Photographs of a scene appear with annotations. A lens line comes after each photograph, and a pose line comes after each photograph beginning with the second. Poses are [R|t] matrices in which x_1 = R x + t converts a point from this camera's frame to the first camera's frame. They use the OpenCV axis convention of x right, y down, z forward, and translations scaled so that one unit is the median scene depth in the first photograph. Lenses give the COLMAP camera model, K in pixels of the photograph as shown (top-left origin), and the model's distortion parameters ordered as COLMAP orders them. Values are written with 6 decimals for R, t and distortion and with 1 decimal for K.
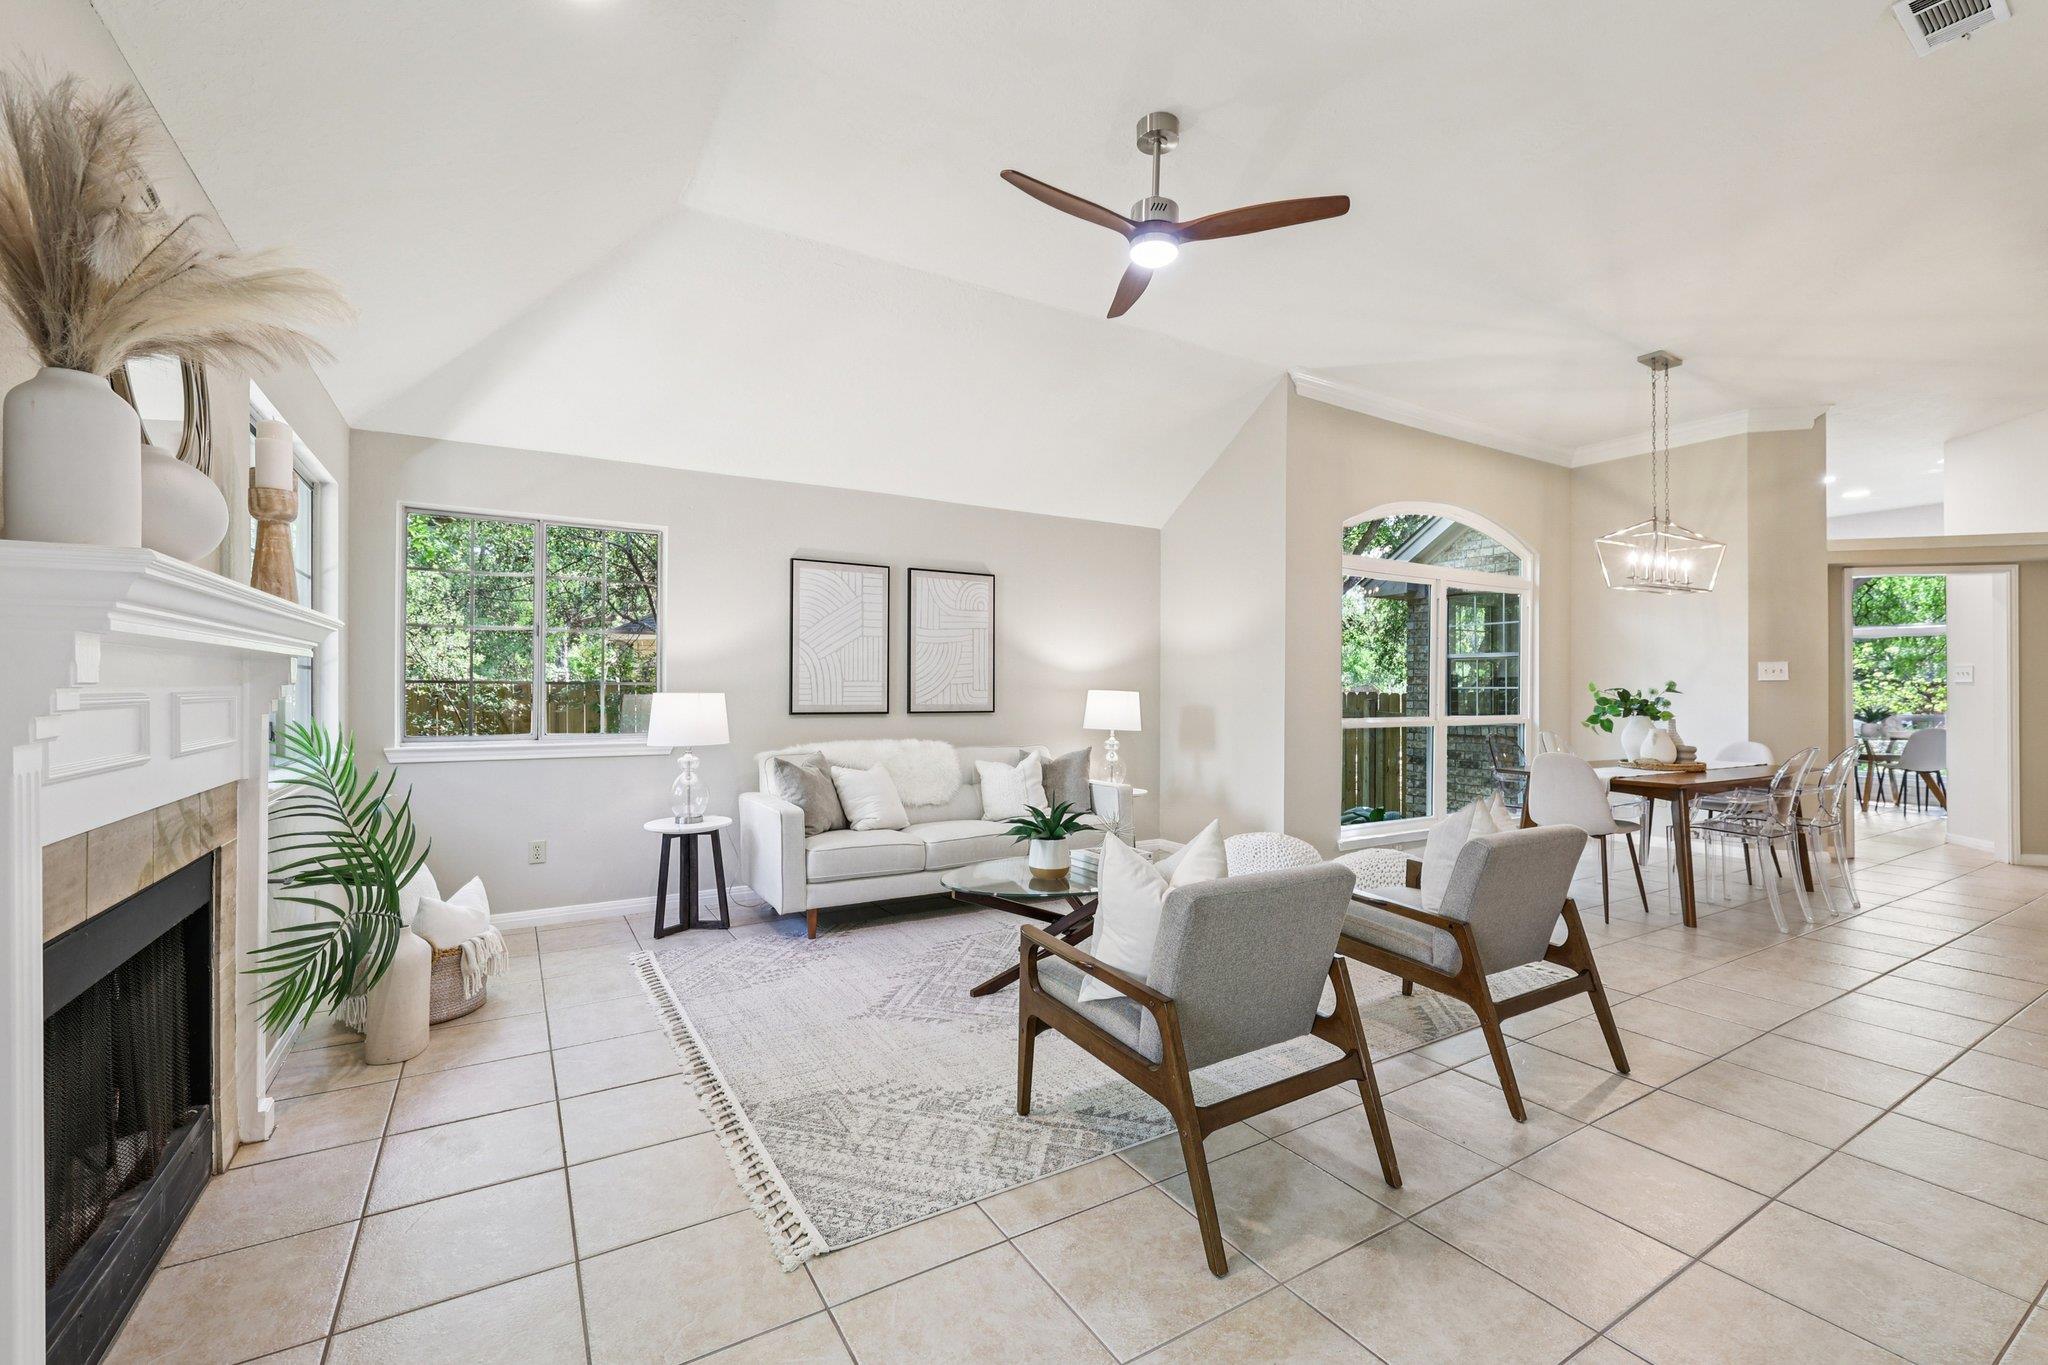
lens RADIAL K [[868.7, 0, 1023.2], [0, 868.7, 676.3], [0, 0, 1]] dist [-0.004144, 0.001415]
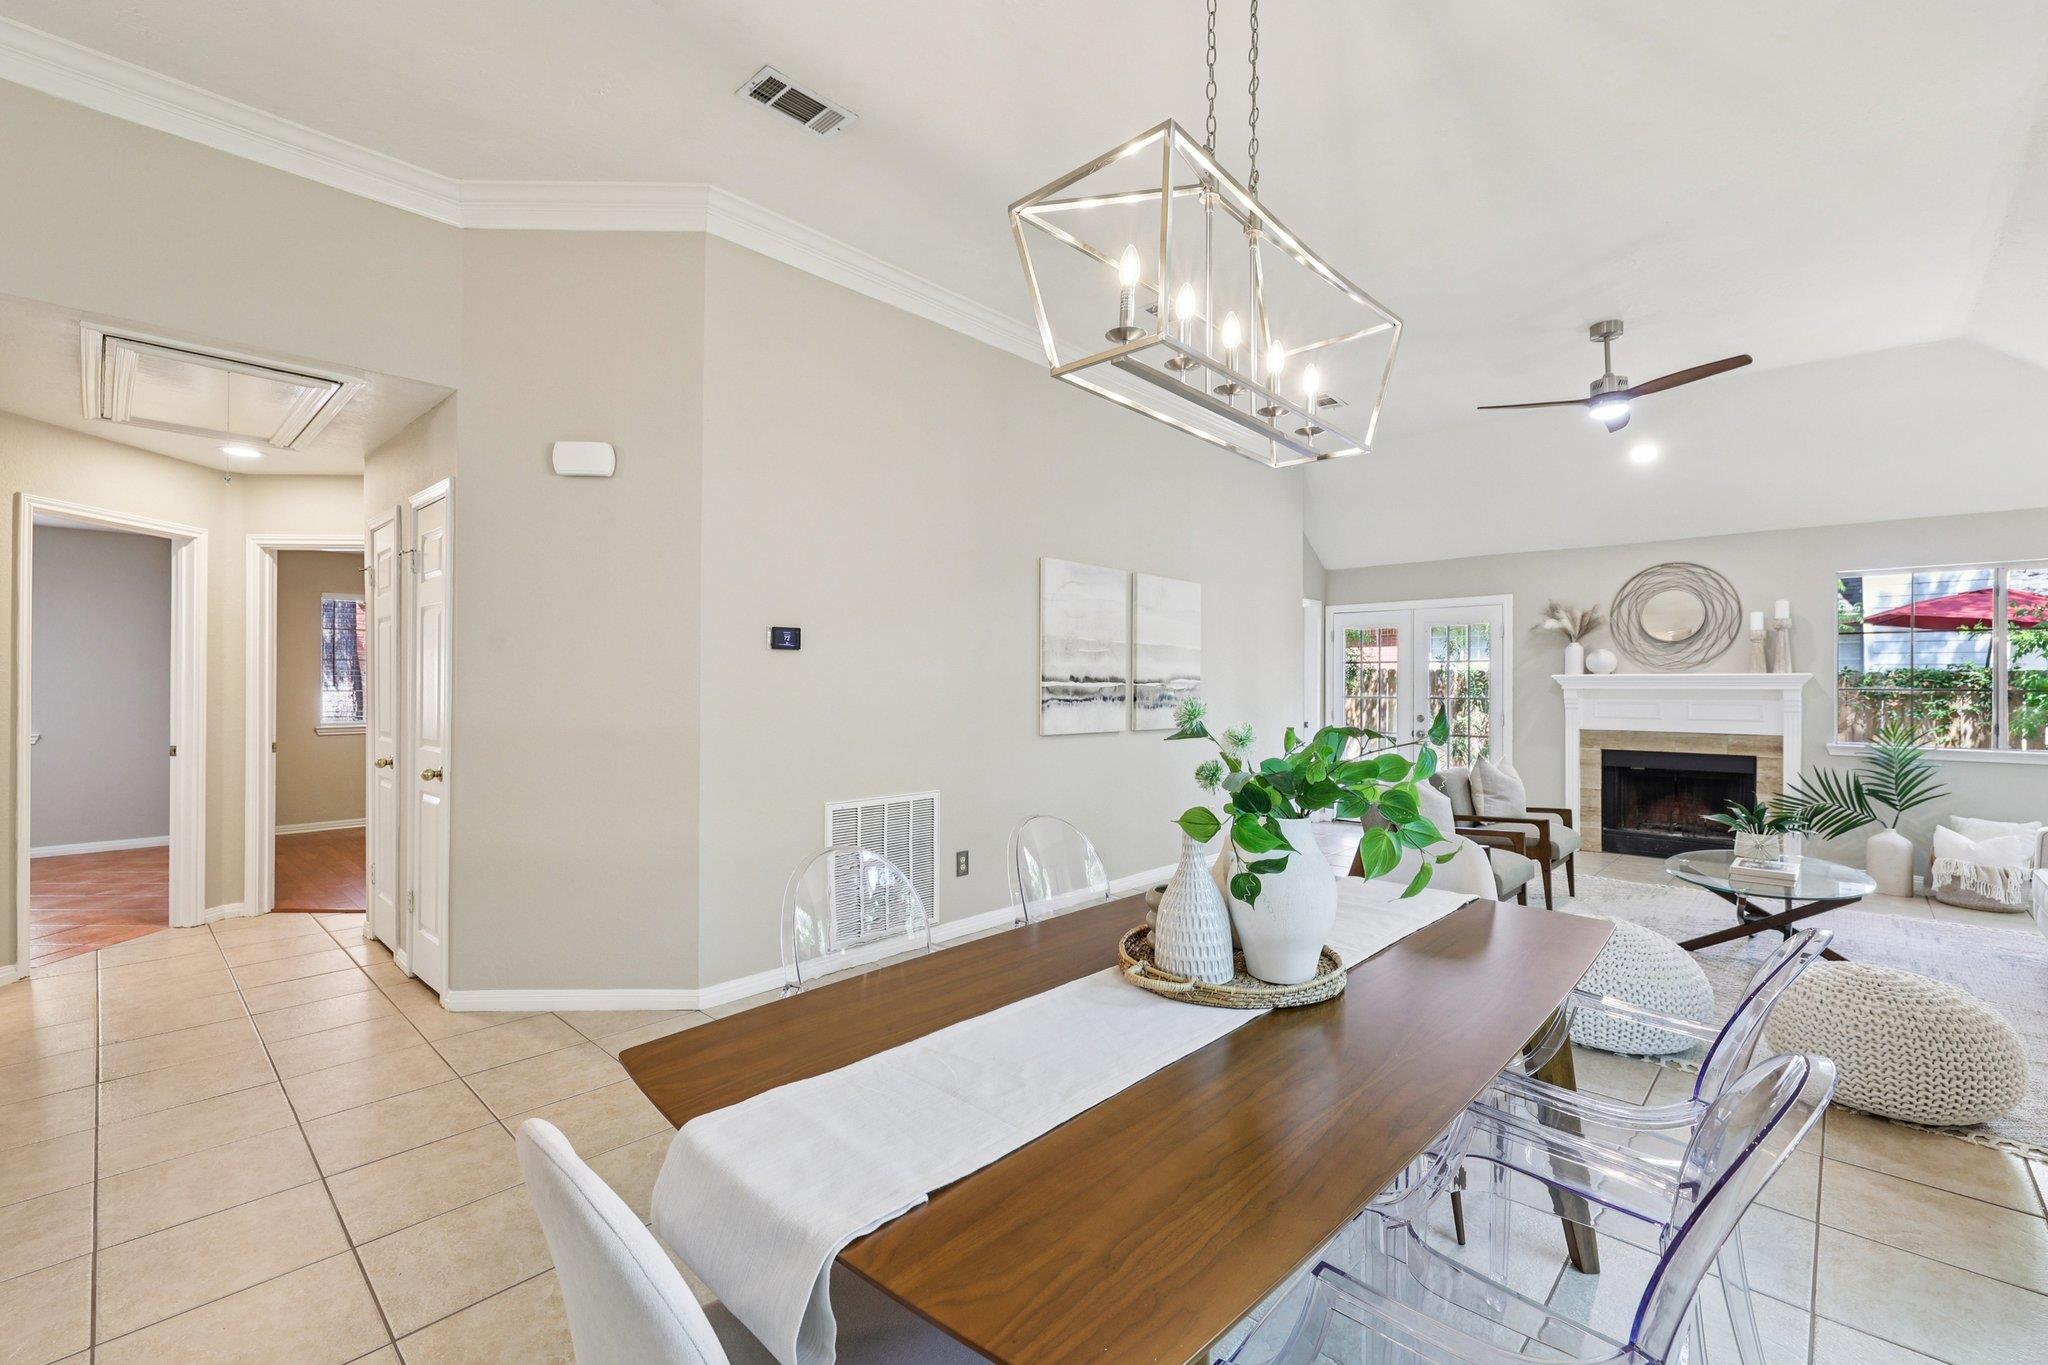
lens RADIAL K [[868.7, 0, 1031.8], [0, 868.7, 681.7], [0, 0, 1]] dist [-0.004144, 0.001415]
pose [[-0.962350, -0.010345, -0.271616, 0.810004], [-0.005865, 0.999833, -0.017303, 0.004829], [0.271750, -0.015059, -0.962250, 1.165646]]
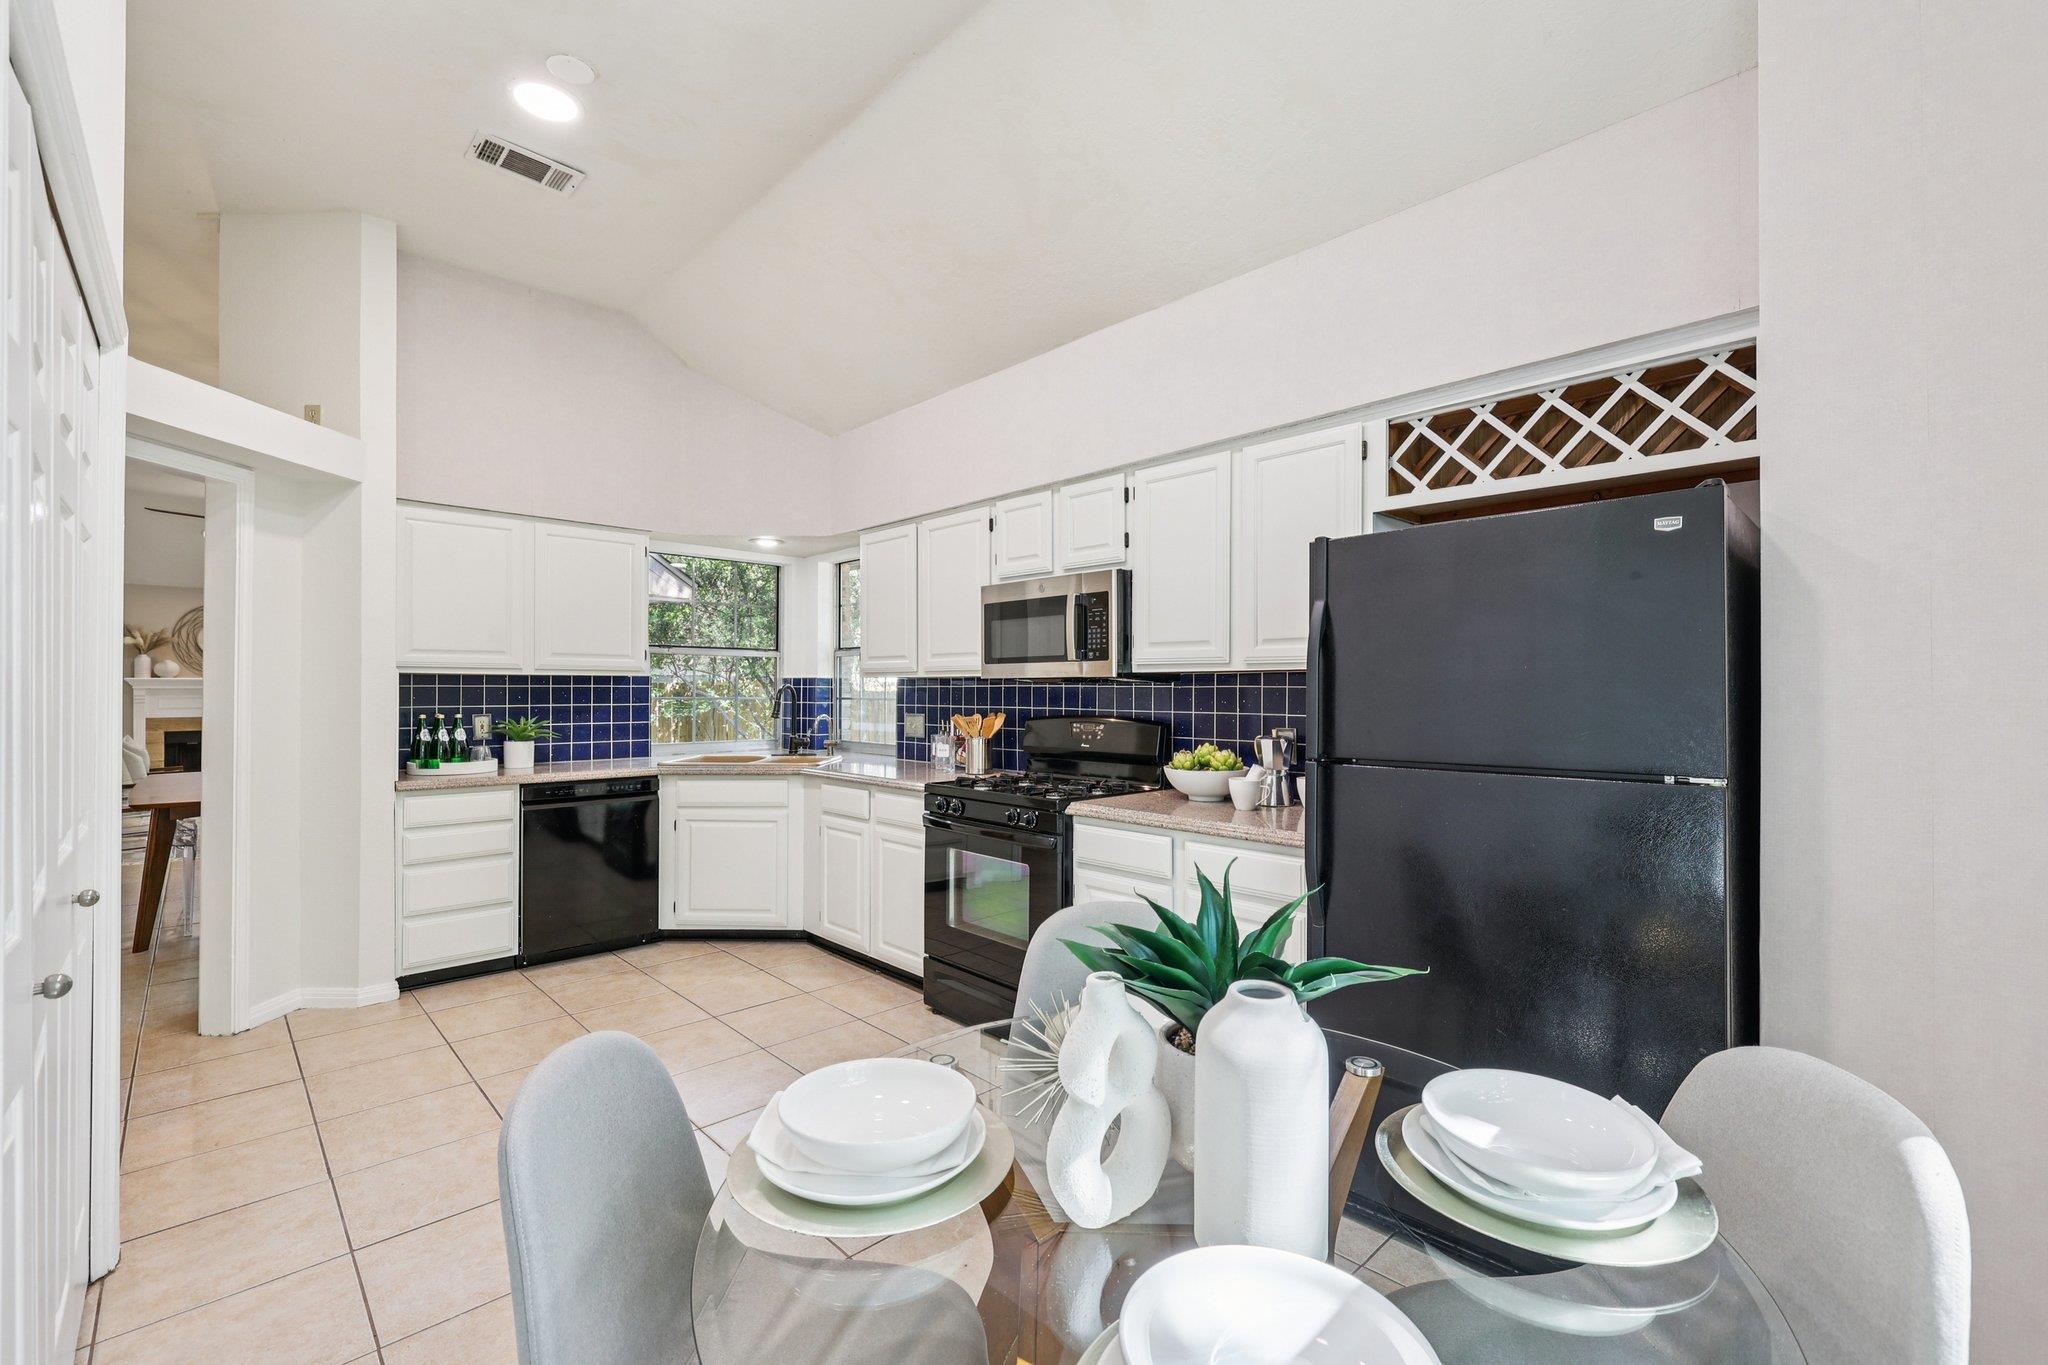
lens RADIAL K [[868.7, 0, 1024.8], [0, 868.7, 687.0], [0, 0, 1]] dist [-0.004144, 0.001415]
pose [[0.208558, -0.008045, -0.977977, 1.691464], [0.010399, 0.999928, -0.006008, 0.013779], [0.977955, -0.008917, 0.208626, 1.492178]]
